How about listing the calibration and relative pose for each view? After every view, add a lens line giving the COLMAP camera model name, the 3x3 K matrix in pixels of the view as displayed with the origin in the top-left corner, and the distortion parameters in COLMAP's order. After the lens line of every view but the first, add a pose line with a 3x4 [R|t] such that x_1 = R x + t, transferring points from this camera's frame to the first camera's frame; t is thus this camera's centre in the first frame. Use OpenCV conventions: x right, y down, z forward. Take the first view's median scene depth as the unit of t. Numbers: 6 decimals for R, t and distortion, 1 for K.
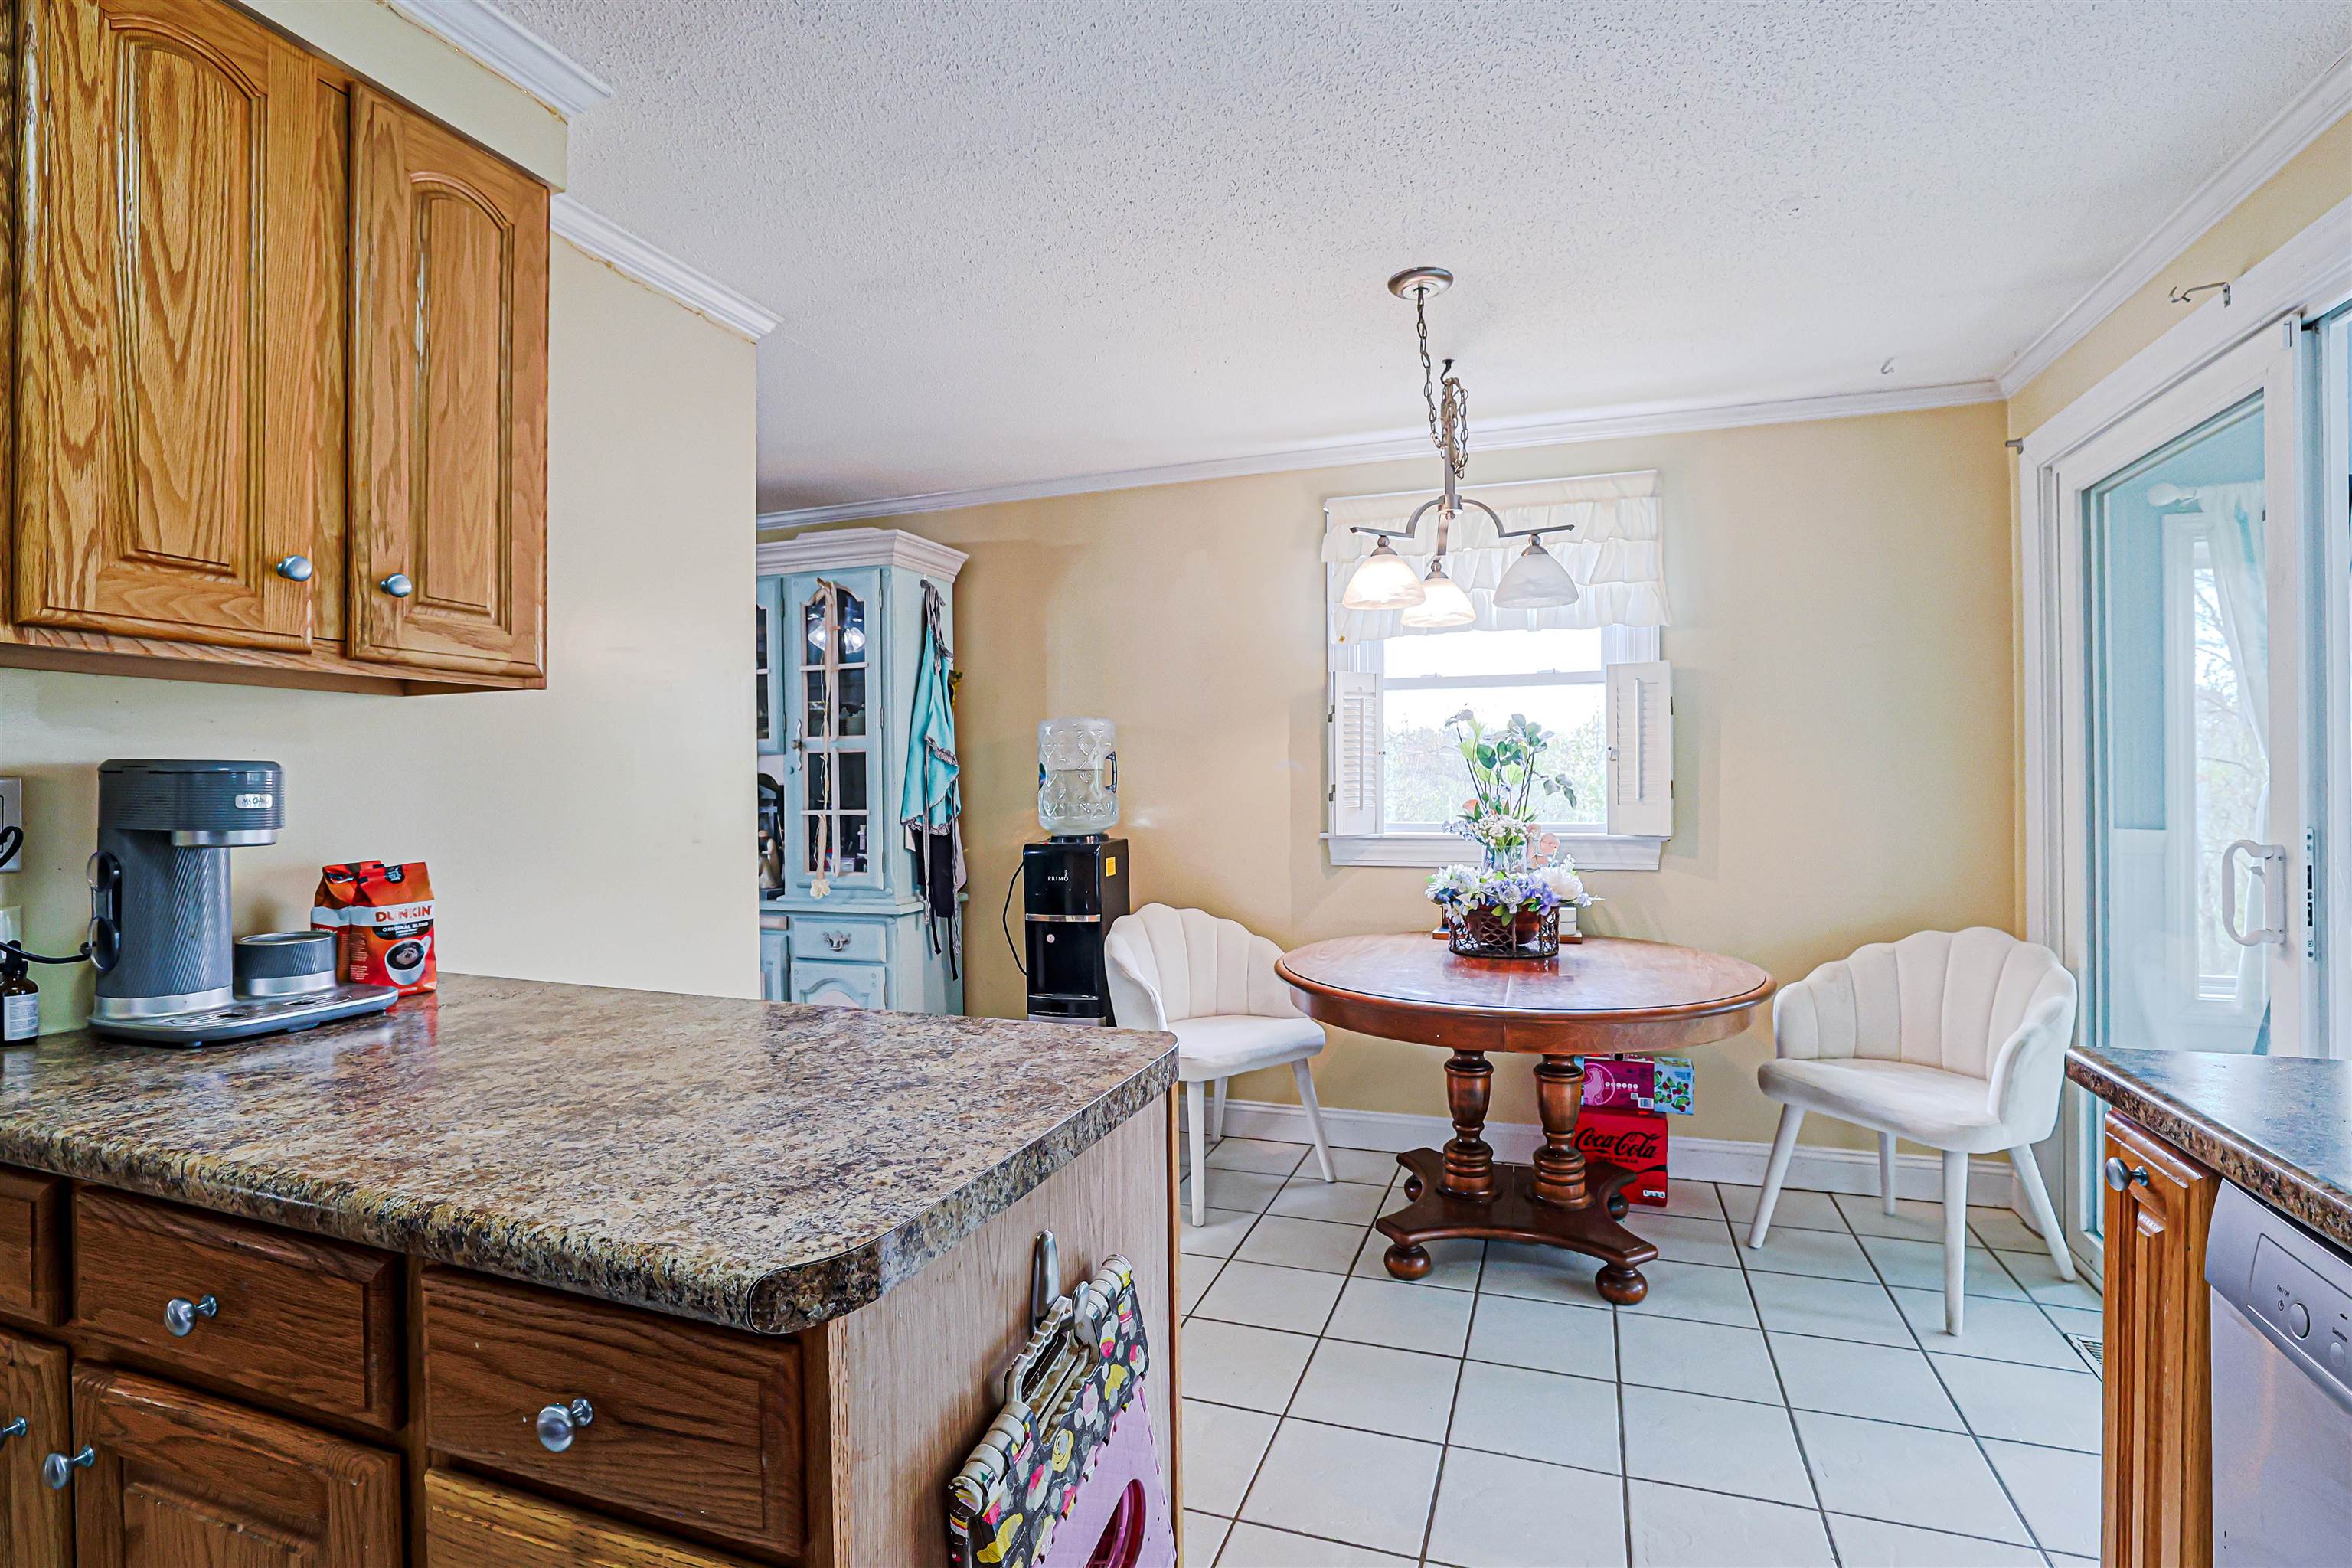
lens RADIAL K [[1078.7, 0, 1193.6], [0, 1078.7, 796.2], [0, 0, 1]] dist [-0.050563, 0.022000]
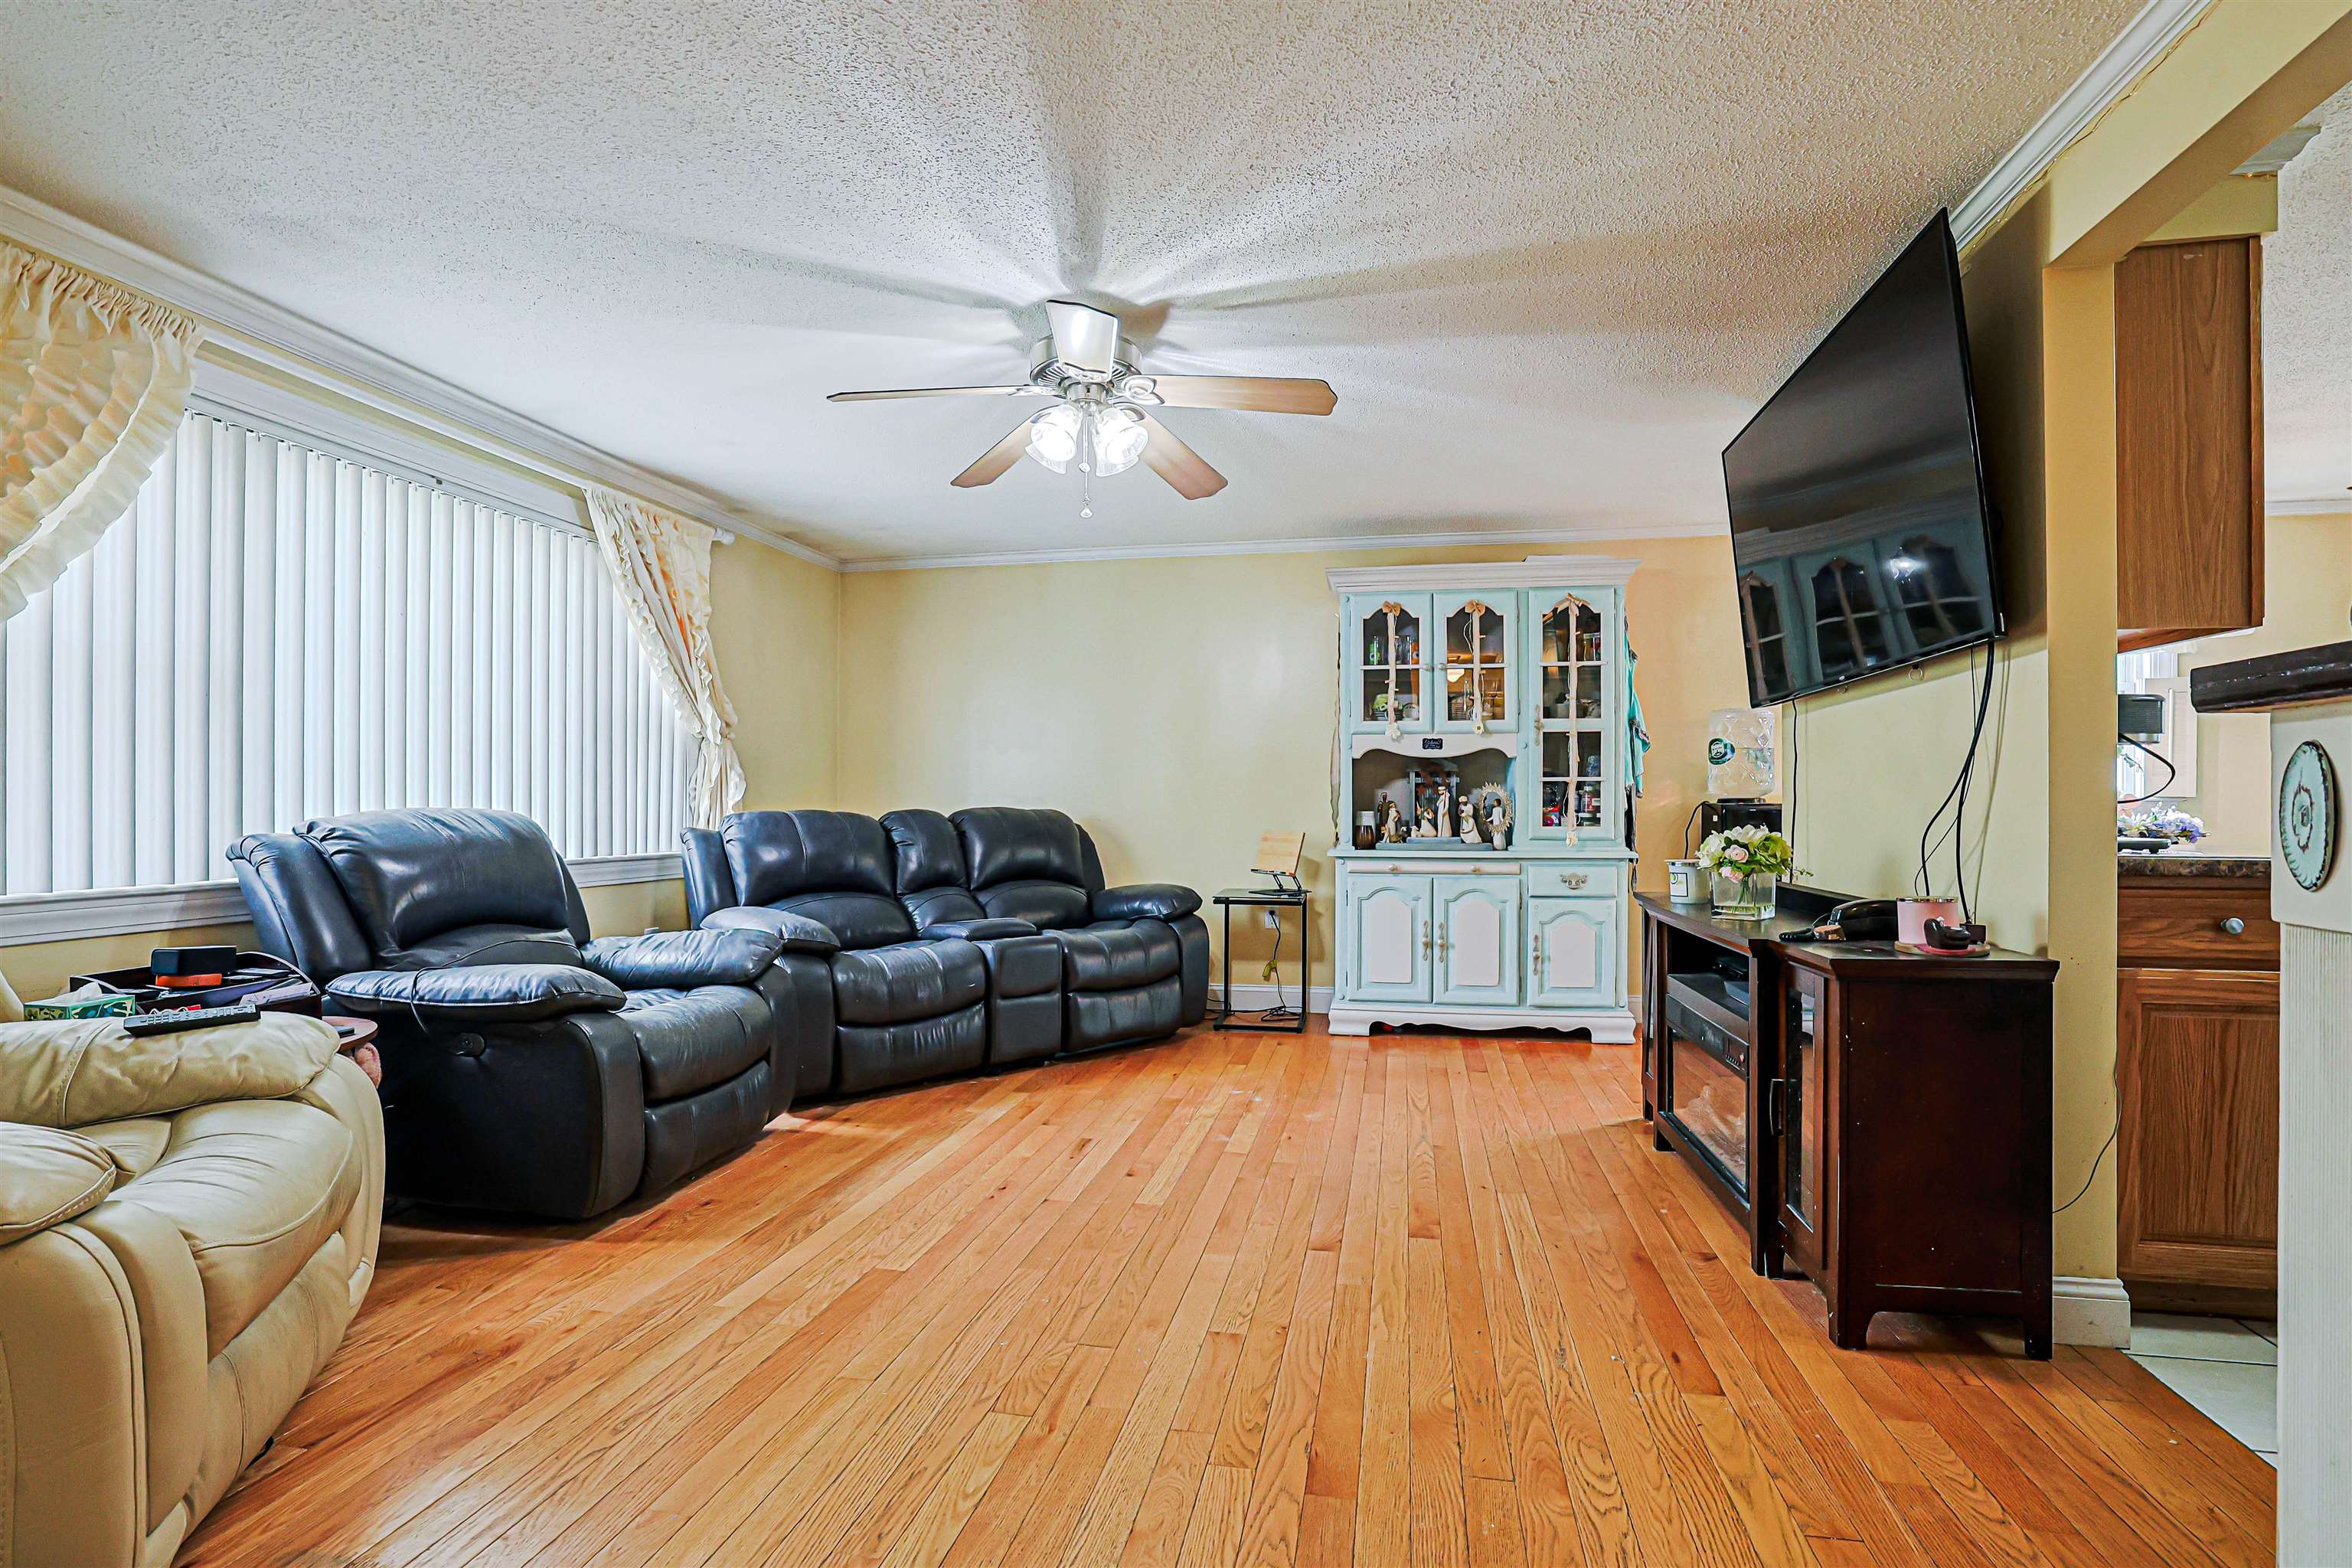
lens RADIAL K [[1093.8, 0, 1209.0], [0, 1093.8, 783.6], [0, 0, 1]] dist [-0.029619, 0.000720]
pose [[0.987374, 0.008714, 0.158163, -1.128252], [-0.003595, 0.999461, -0.032623, 0.075614], [-0.158363, 0.031642, 0.986874, -0.229052]]
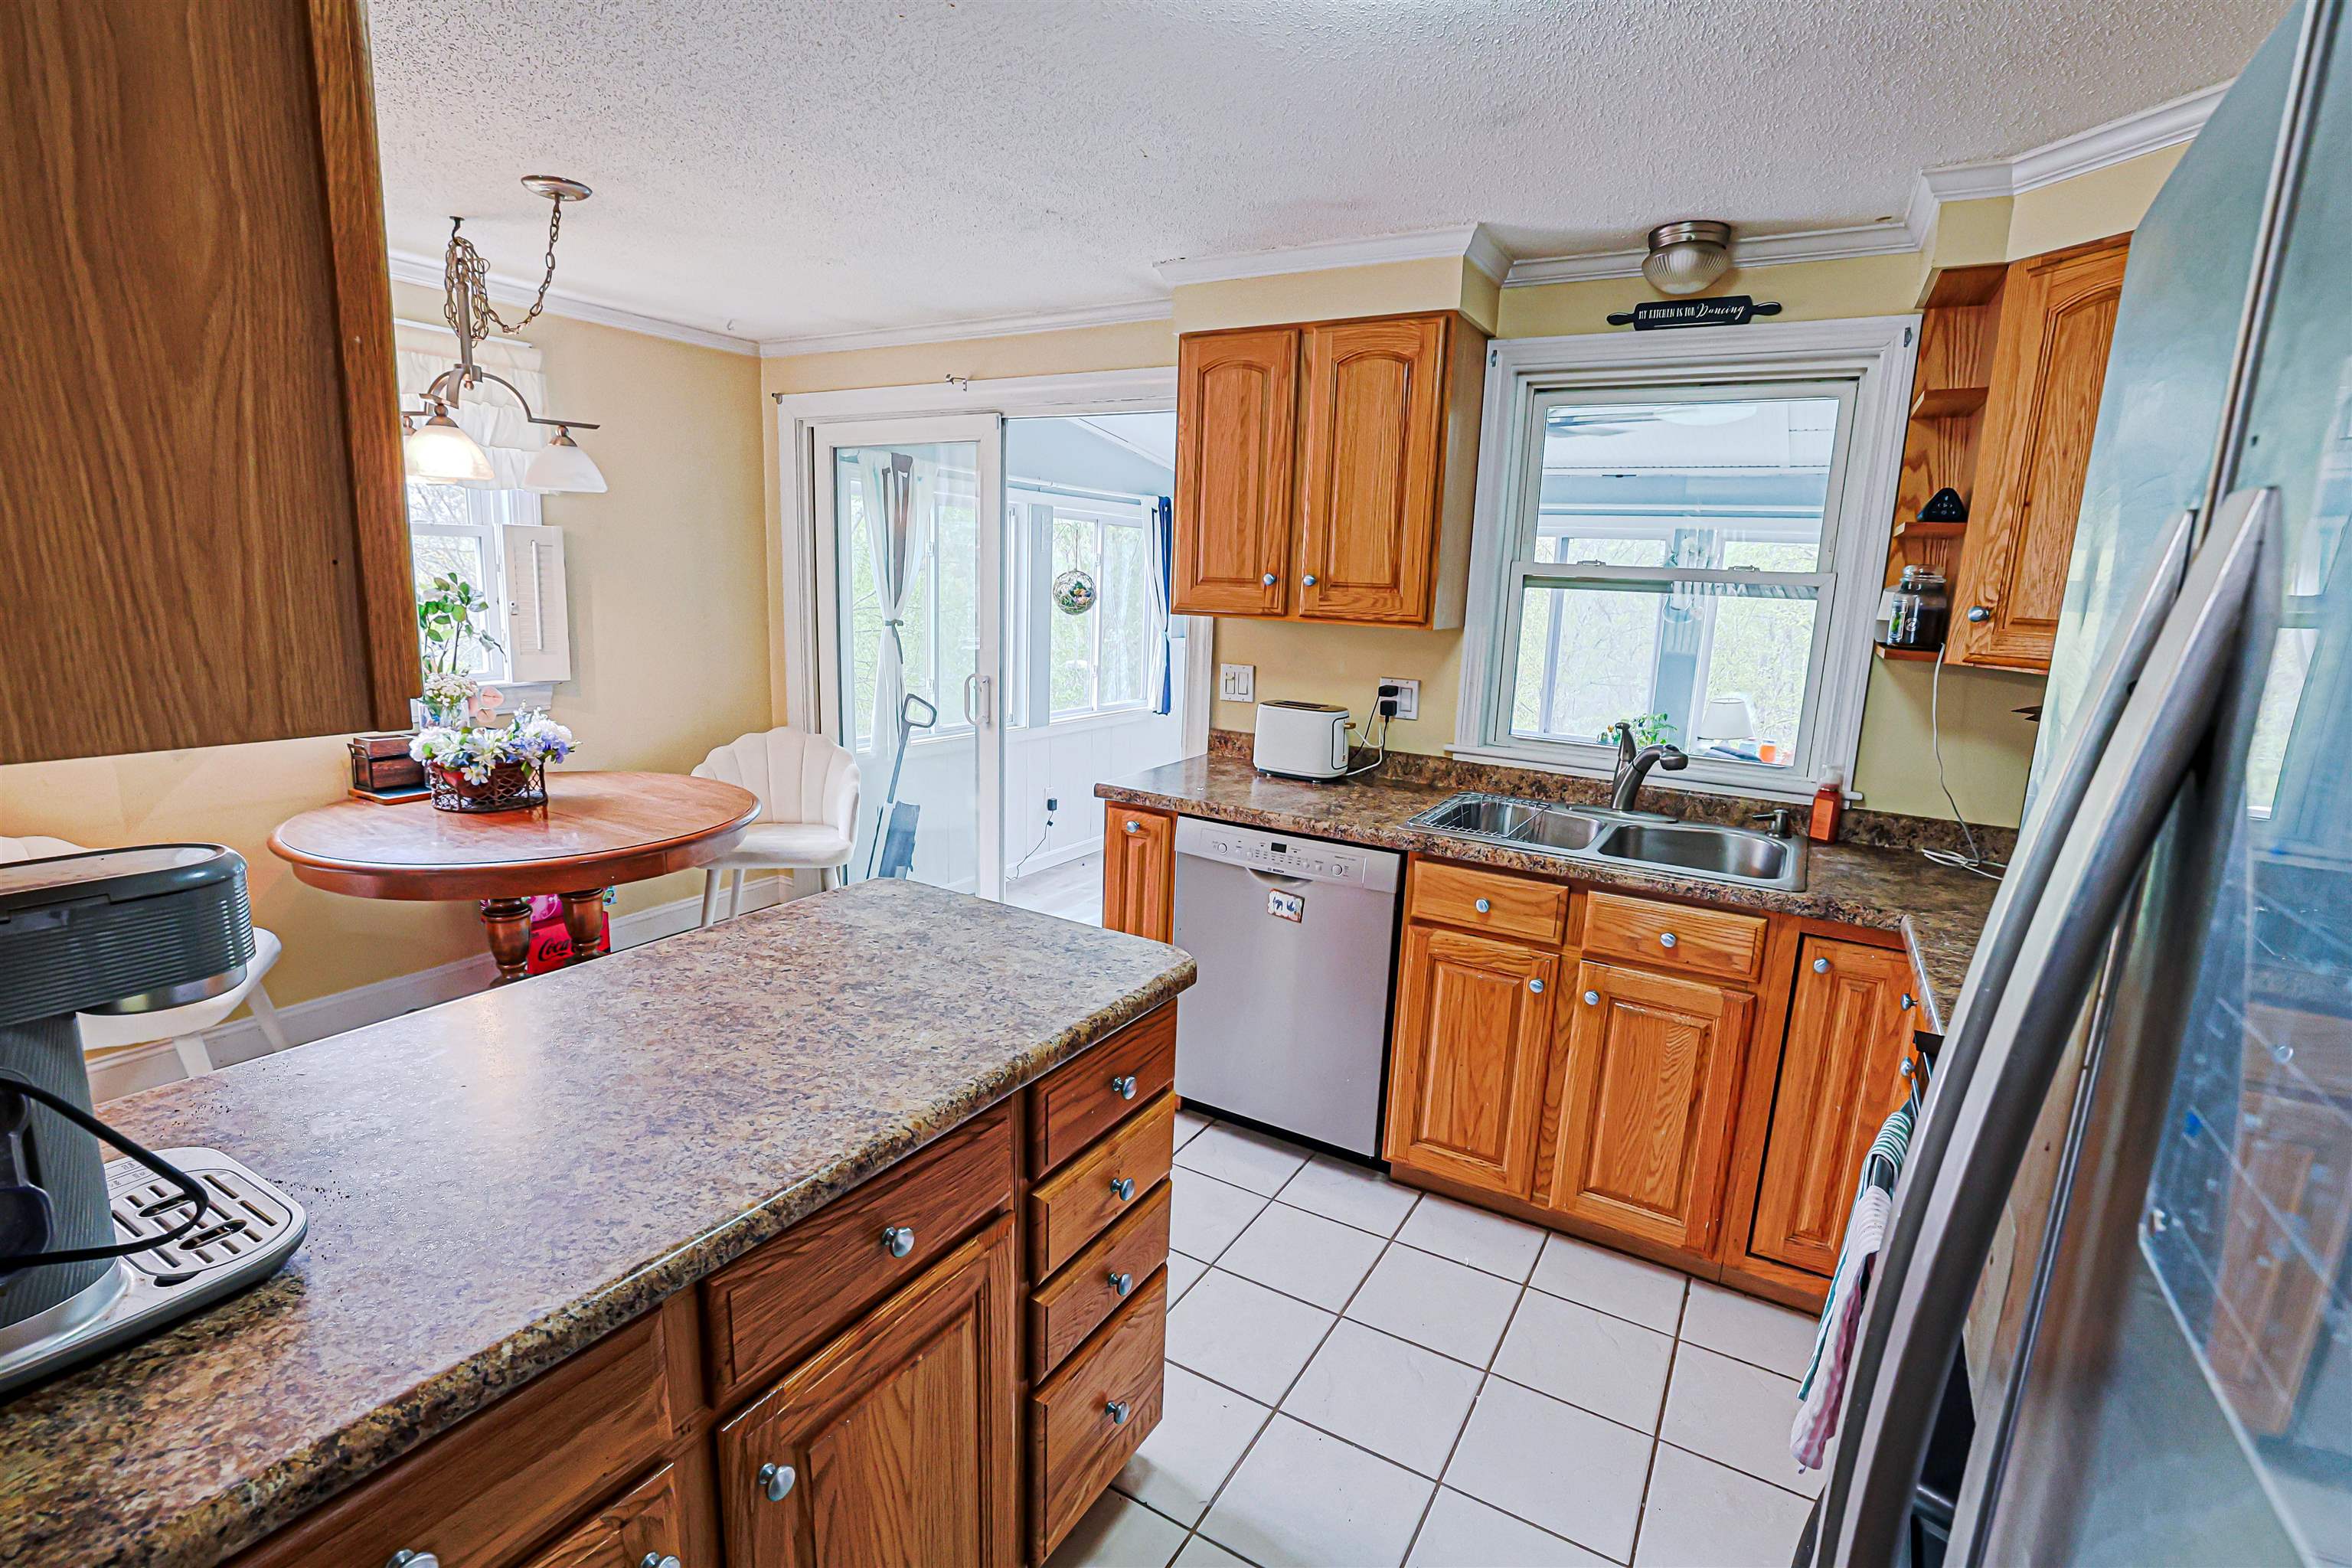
lens RADIAL K [[1078.7, 0, 1193.6], [0, 1078.7, 796.2], [0, 0, 1]] dist [-0.050563, 0.022000]
pose [[0.188873, -0.186231, 0.964181, -0.556486], [-0.029313, 0.980346, 0.195095, -0.083242], [-0.981564, -0.065111, 0.179702, 0.114603]]
